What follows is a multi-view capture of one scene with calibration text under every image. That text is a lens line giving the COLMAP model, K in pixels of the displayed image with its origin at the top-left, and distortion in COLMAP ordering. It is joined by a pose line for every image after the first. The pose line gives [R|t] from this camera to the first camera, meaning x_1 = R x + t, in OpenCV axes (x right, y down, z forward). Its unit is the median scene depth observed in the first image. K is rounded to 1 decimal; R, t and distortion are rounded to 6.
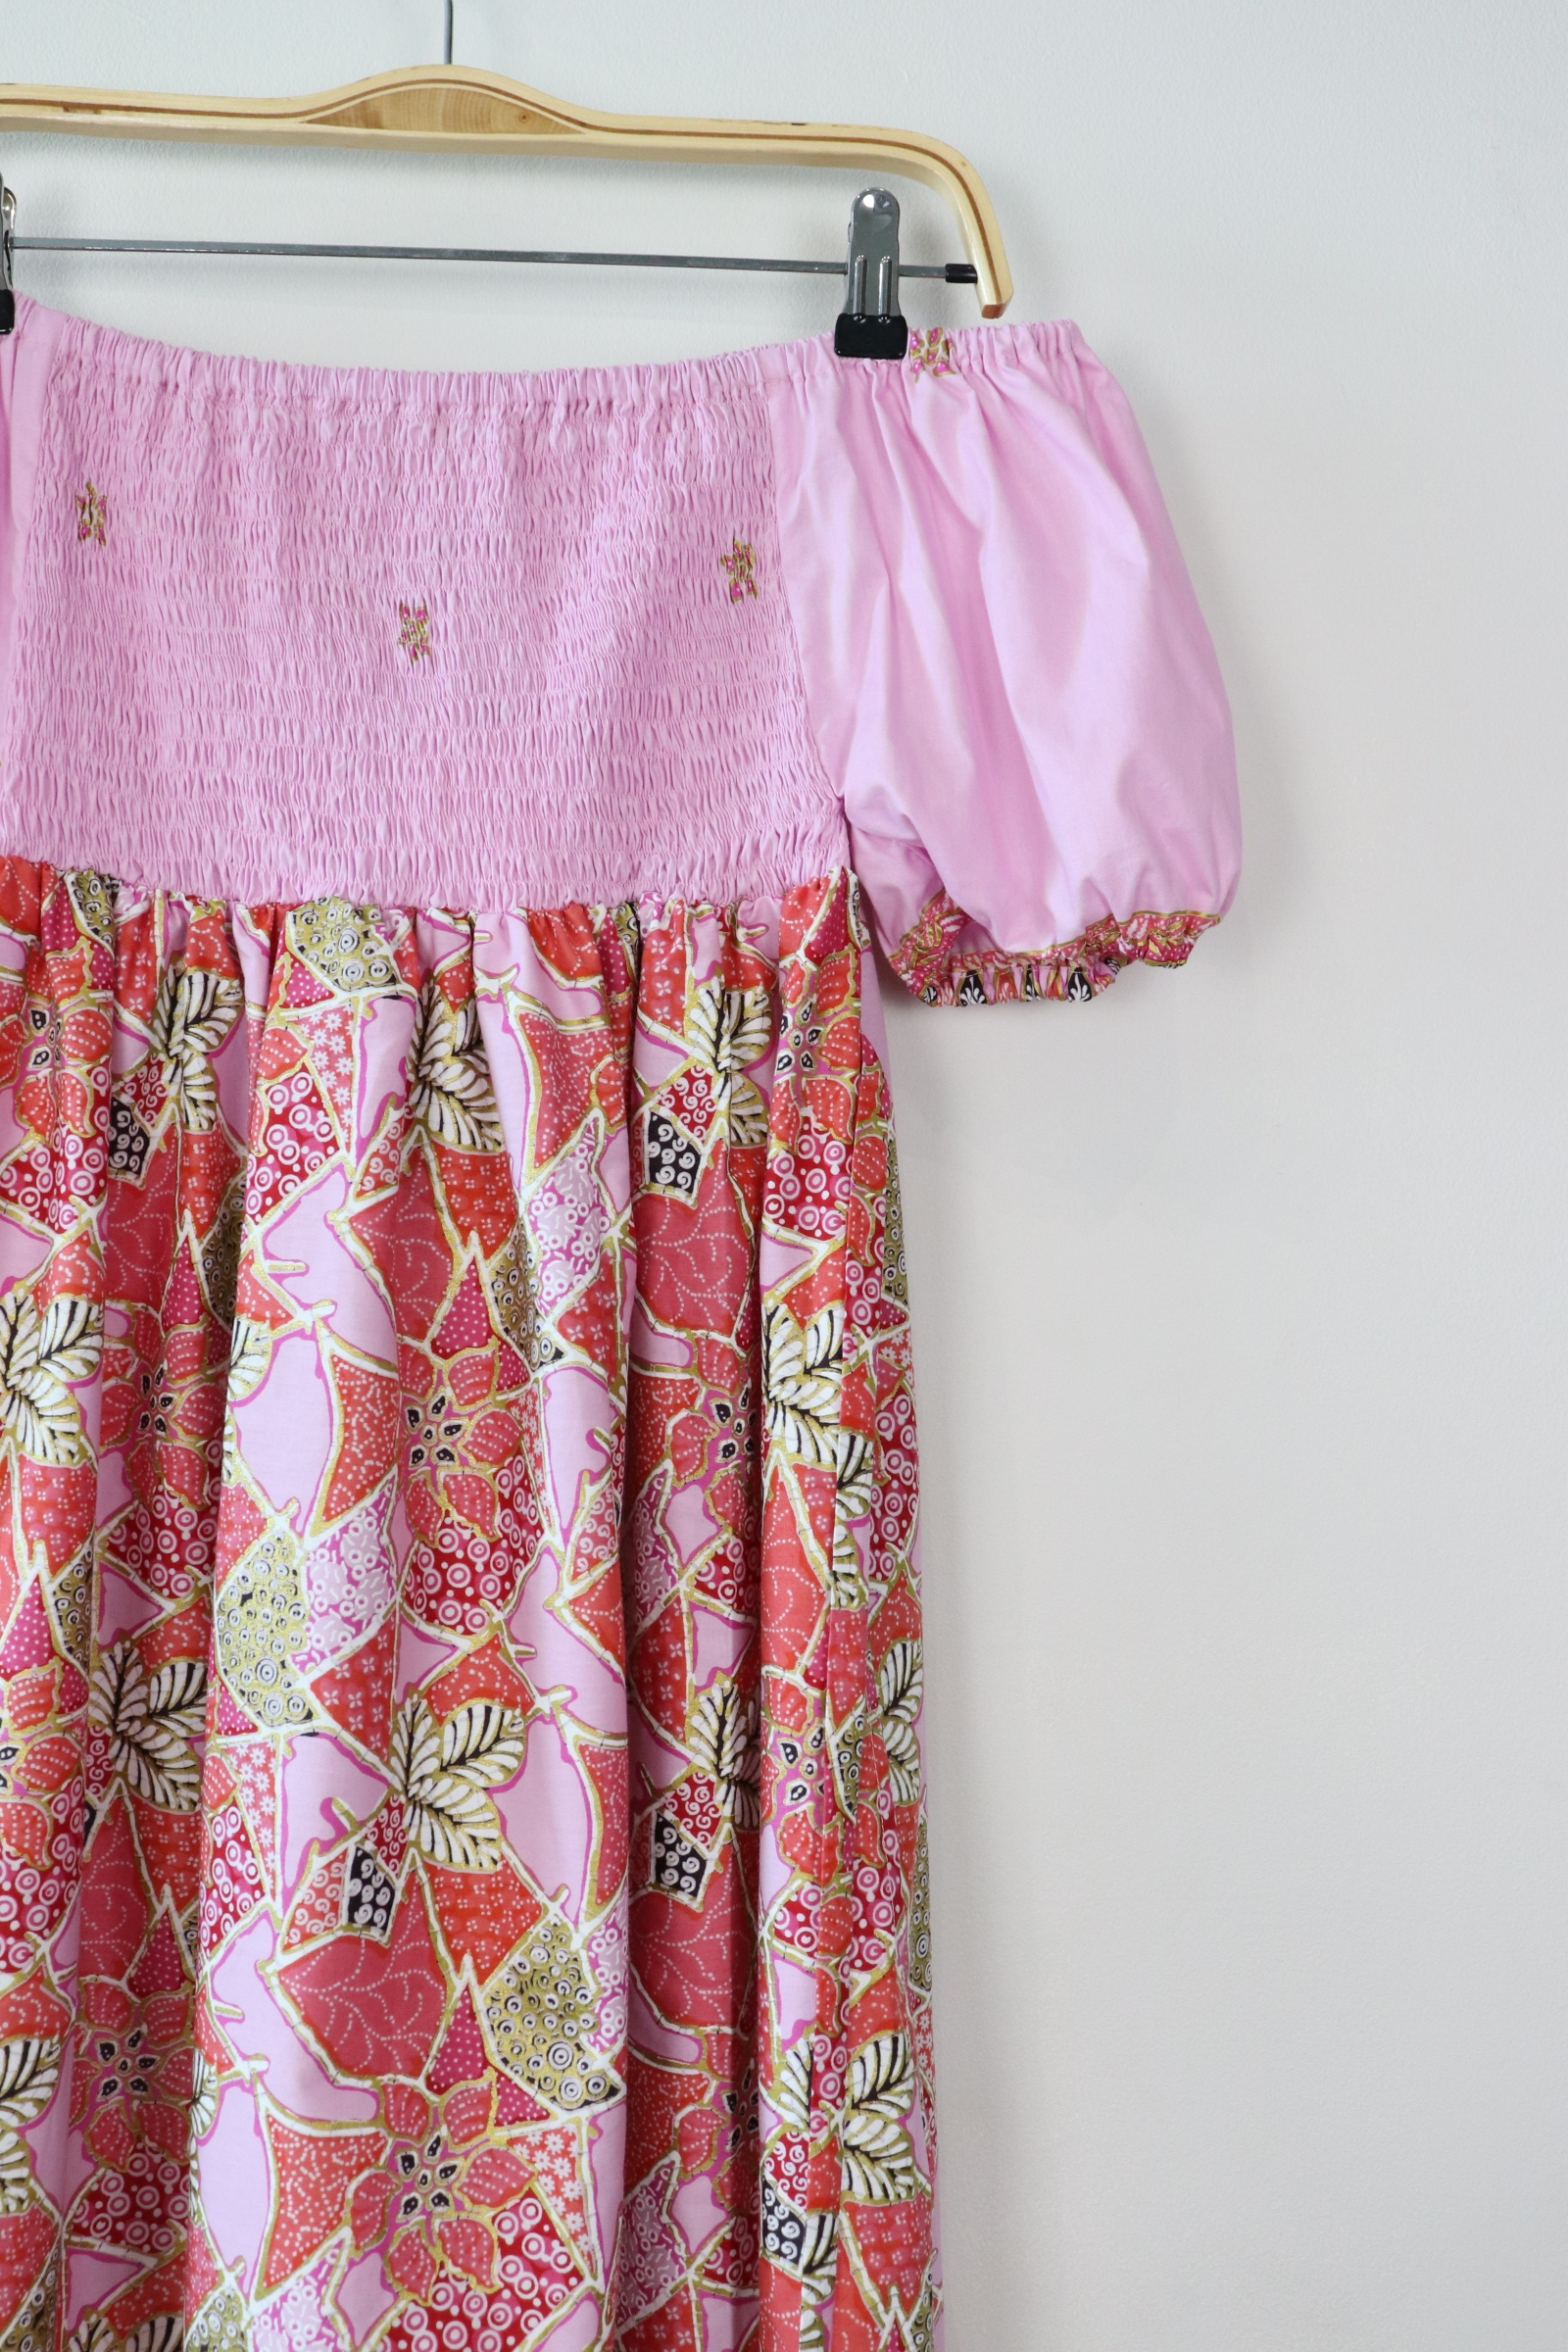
lens RADIAL K [[2718.4, 0, 795.2], [0, 2718.4, 1184.1], [0, 0, 1]] dist [-0.117095, 0.000000]
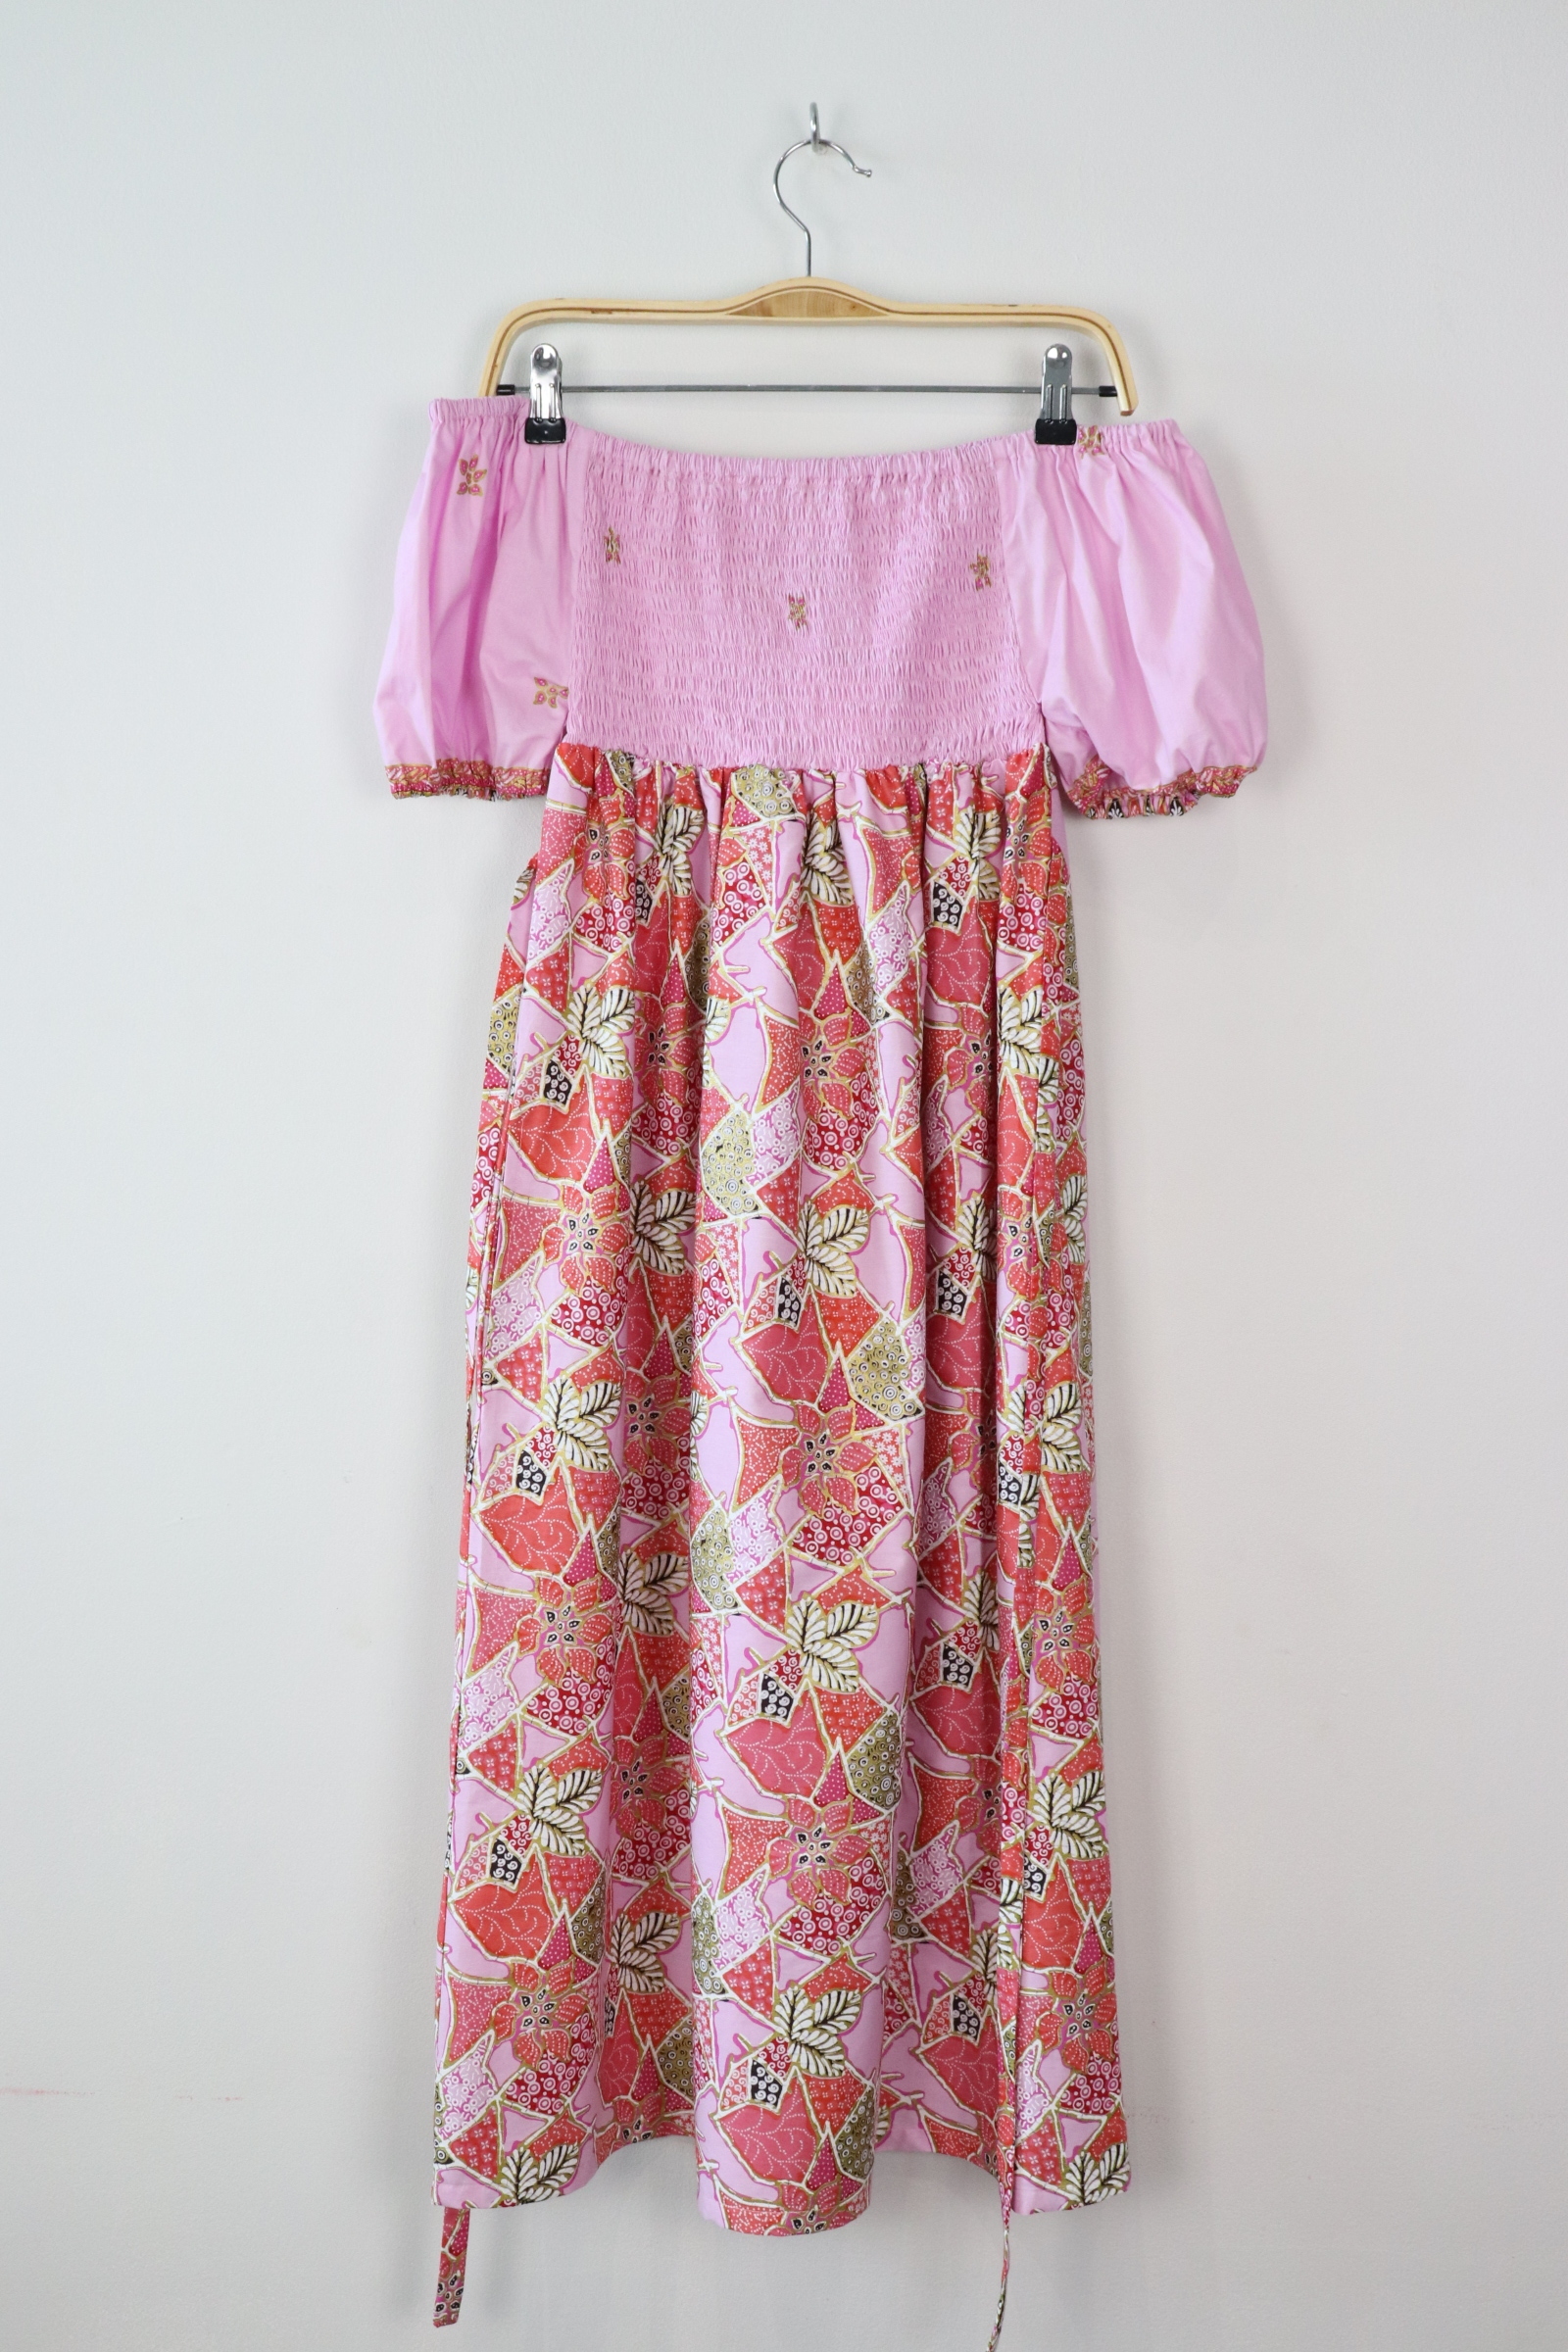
lens RADIAL K [[2718.4, 0, 739.5], [0, 2718.4, 1196.4], [0, 0, 1]] dist [-0.117095, 0.000000]
pose [[0.995364, -0.001977, -0.096163, -0.009405], [0.011199, 0.995371, 0.095450, 0.007947], [0.095530, -0.096085, 0.990778, -0.818629]]
